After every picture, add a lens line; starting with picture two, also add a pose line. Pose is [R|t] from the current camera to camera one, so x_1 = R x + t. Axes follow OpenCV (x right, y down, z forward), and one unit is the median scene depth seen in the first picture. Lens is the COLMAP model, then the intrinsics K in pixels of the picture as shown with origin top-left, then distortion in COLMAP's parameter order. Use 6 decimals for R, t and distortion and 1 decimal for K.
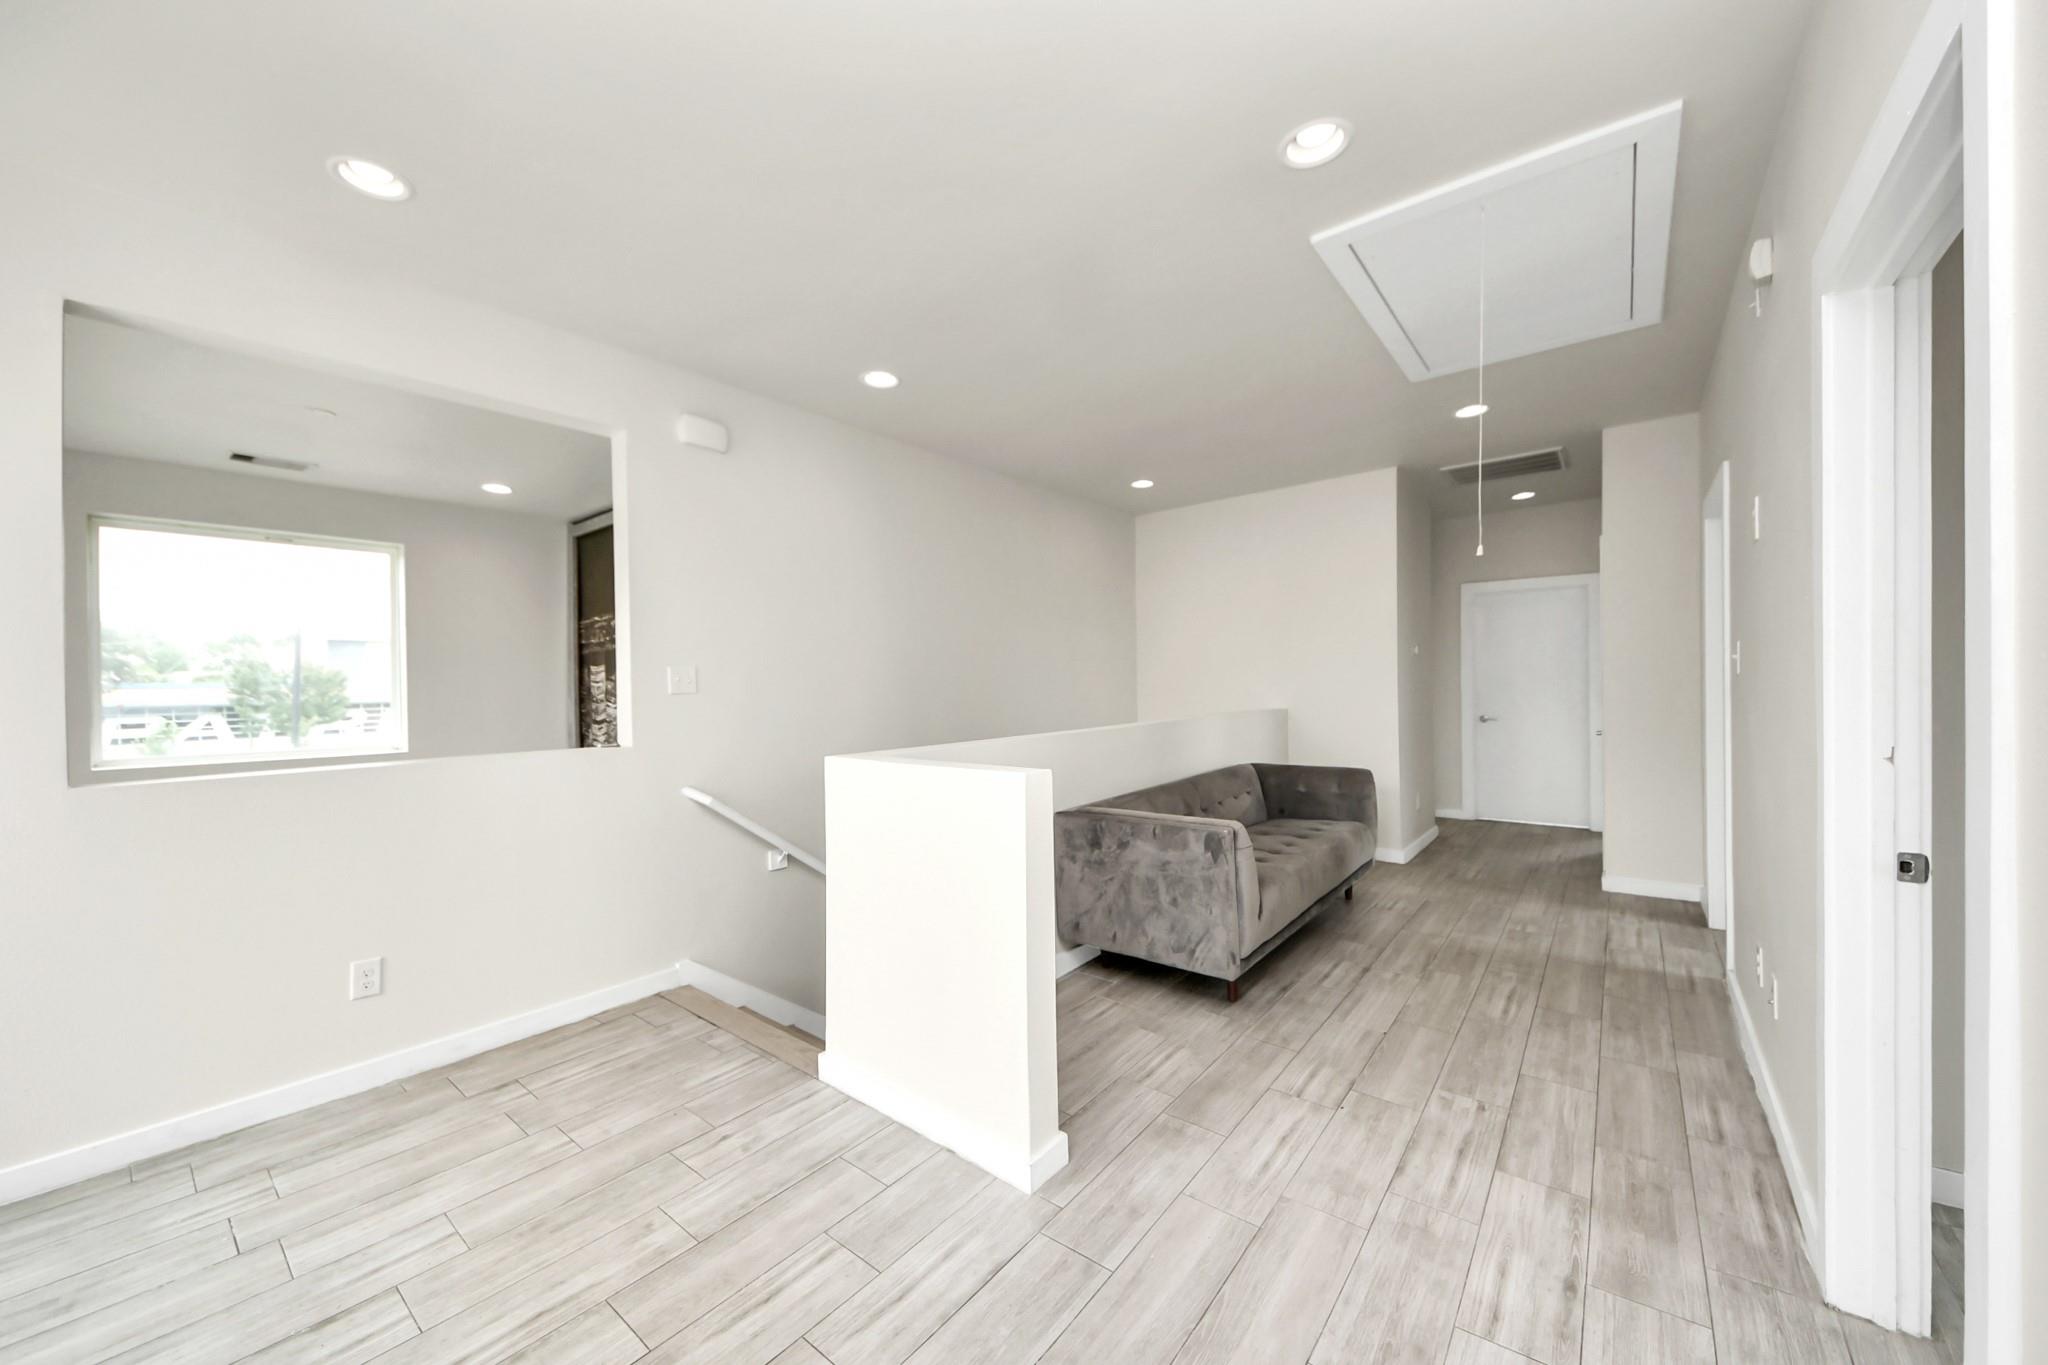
lens RADIAL K [[776.6, 0, 1011.1], [0, 776.6, 683.5], [0, 0, 1]] dist [0.017390, -0.011553]
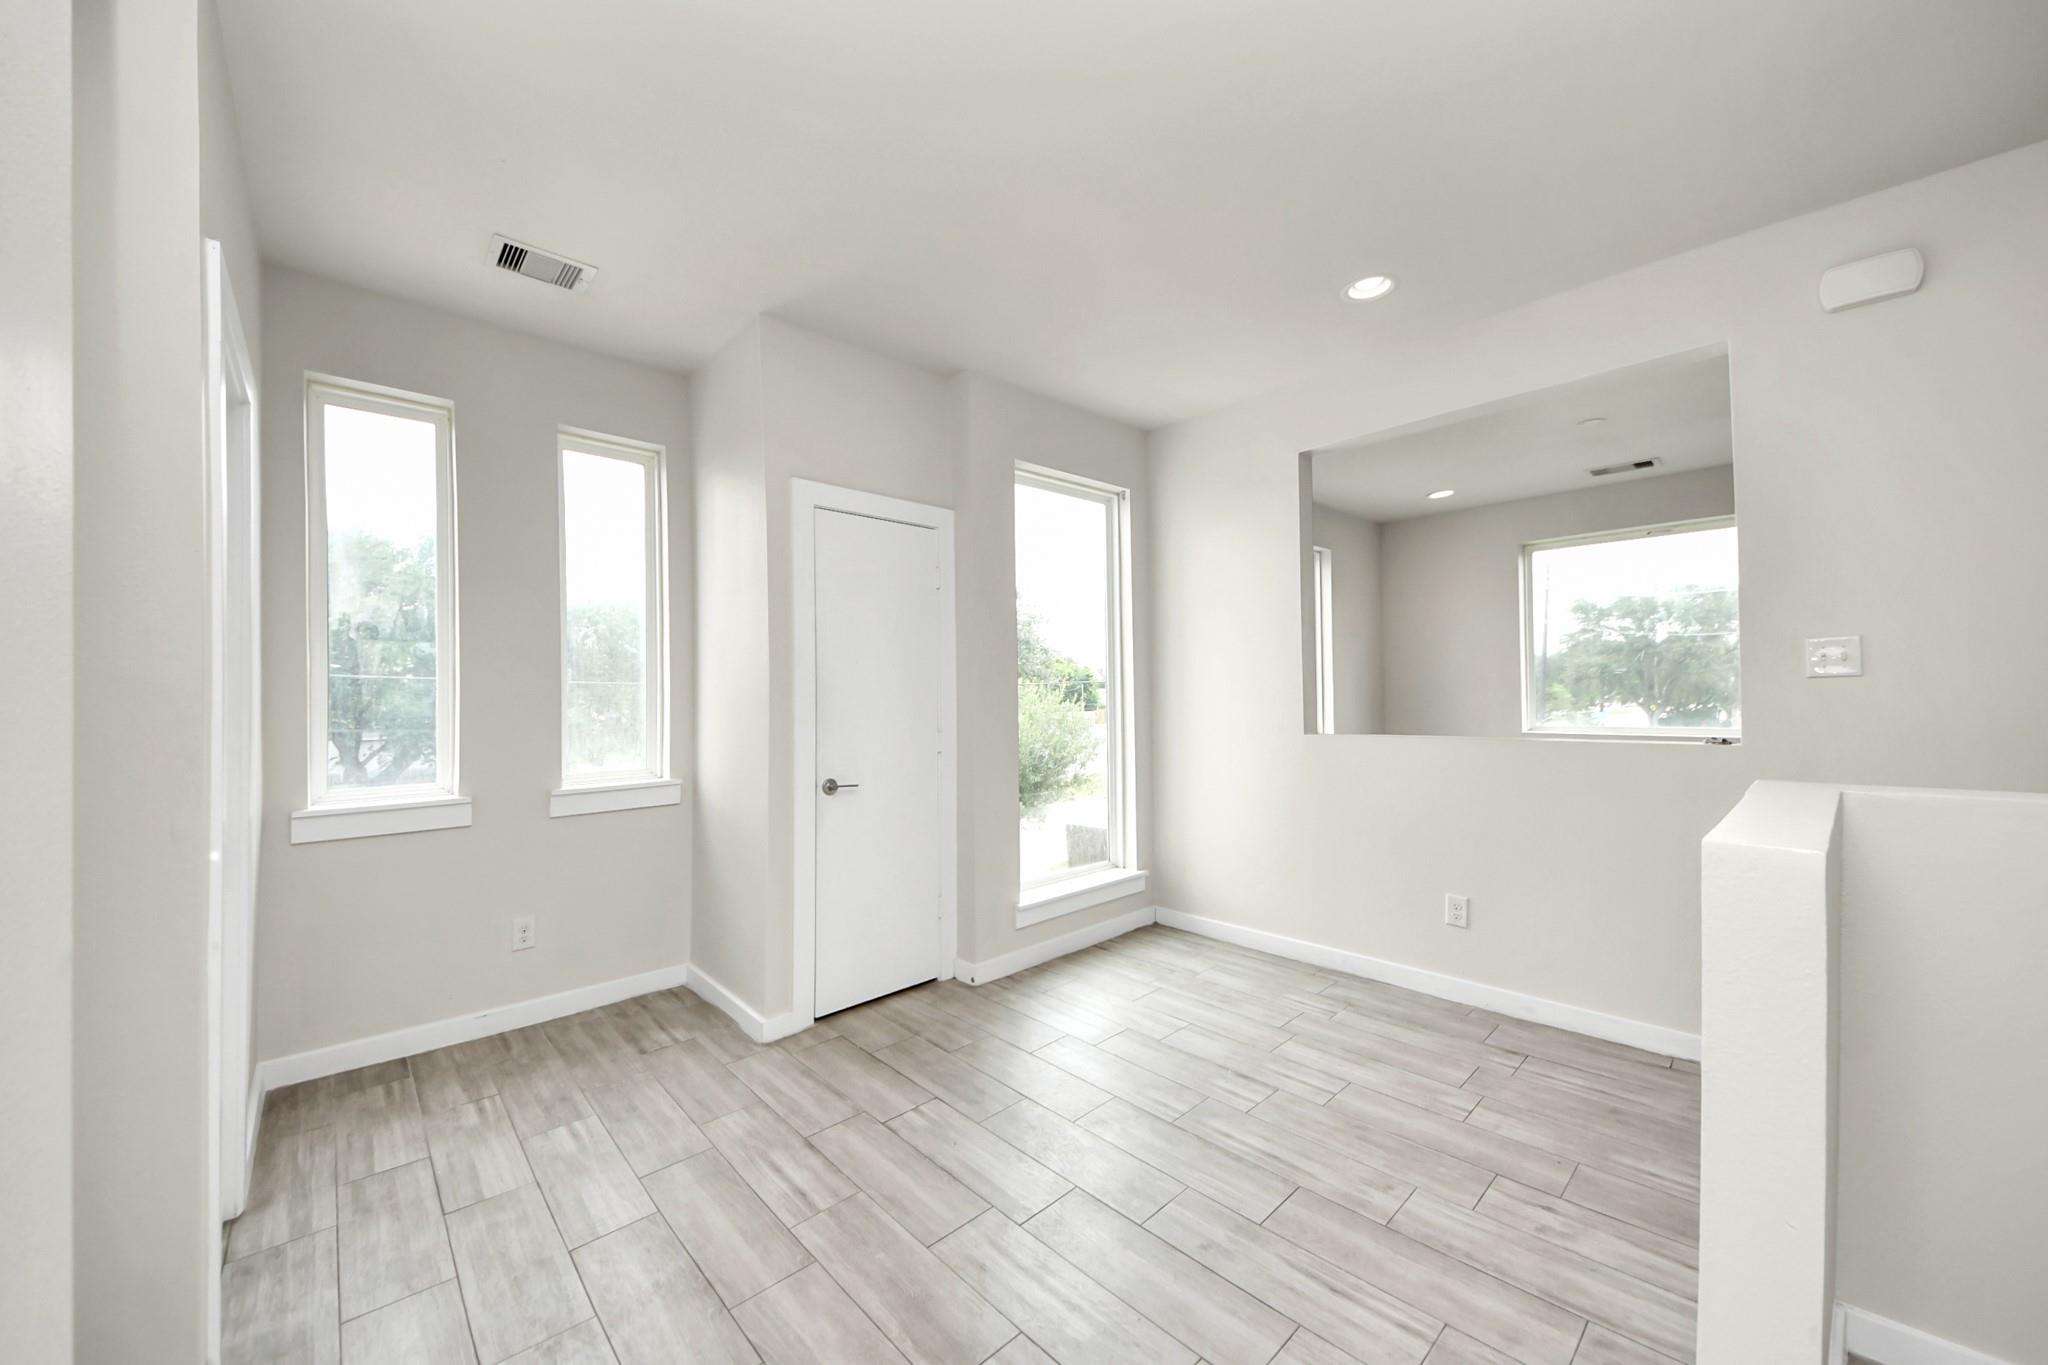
lens RADIAL K [[776.6, 0, 1011.1], [0, 776.6, 683.5], [0, 0, 1]] dist [0.017390, -0.011553]
pose [[-0.148382, 0.006889, -0.988906, 0.577313], [0.017706, 0.999834, 0.004308, 0.006739], [0.988772, -0.016871, -0.148479, 0.602864]]
